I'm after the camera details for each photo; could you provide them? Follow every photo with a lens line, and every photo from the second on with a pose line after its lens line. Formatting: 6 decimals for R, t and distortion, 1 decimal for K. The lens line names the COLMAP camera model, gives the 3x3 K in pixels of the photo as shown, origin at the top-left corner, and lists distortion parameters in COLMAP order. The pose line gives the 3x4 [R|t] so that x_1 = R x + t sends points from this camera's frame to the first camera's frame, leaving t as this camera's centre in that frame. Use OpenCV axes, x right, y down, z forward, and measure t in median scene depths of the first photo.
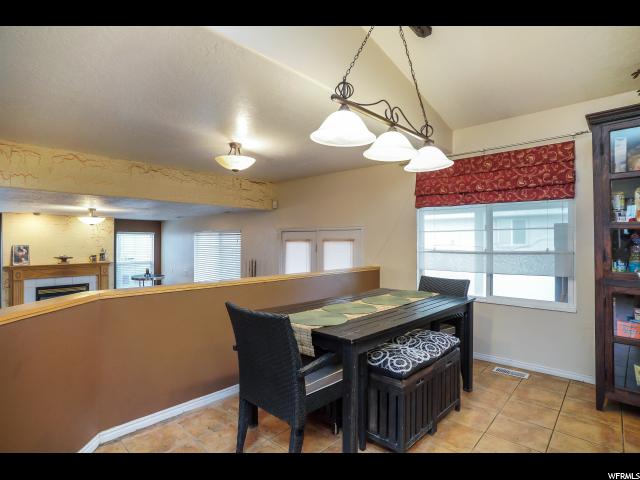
lens RADIAL K [[335.1, 0, 314.4], [0, 335.1, 238.8], [0, 0, 1]] dist [-0.075555, 0.034347]
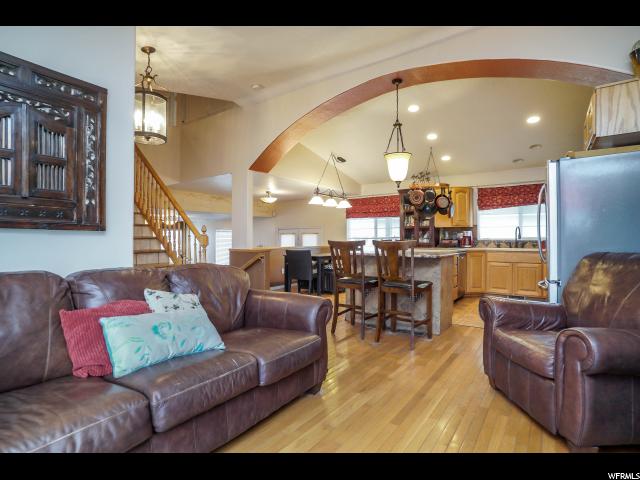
lens RADIAL K [[335.1, 0, 314.4], [0, 335.1, 238.8], [0, 0, 1]] dist [-0.075555, 0.034347]
pose [[0.991235, -0.000655, 0.132108, -0.236299], [-0.000043, 0.999986, 0.005279, 0.036780], [-0.132109, -0.005239, 0.991221, -1.445374]]
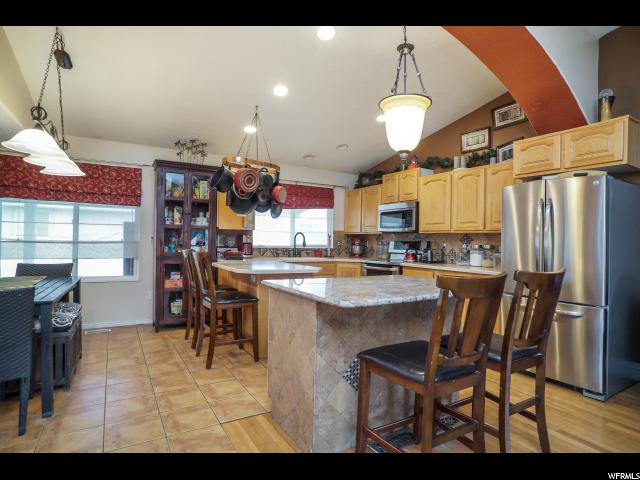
lens RADIAL K [[335.1, 0, 314.4], [0, 335.1, 238.8], [0, 0, 1]] dist [-0.075555, 0.034347]
pose [[0.274231, 0.007911, 0.961631, -0.428405], [-0.029472, 0.999566, 0.000181, 0.003660], [-0.961212, -0.028391, 0.274345, -0.207764]]
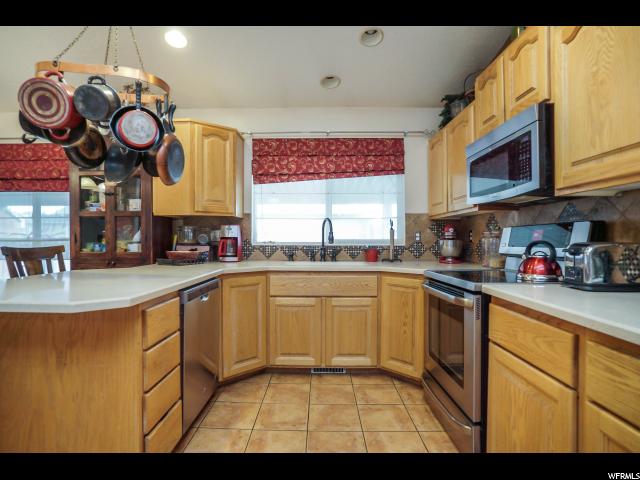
lens RADIAL K [[335.1, 0, 314.4], [0, 335.1, 238.8], [0, 0, 1]] dist [-0.075555, 0.034347]
pose [[0.732195, -0.000877, 0.681095, 0.532019], [-0.006287, 0.999948, 0.008046, 0.026853], [-0.681067, -0.010173, 0.732151, -0.359260]]
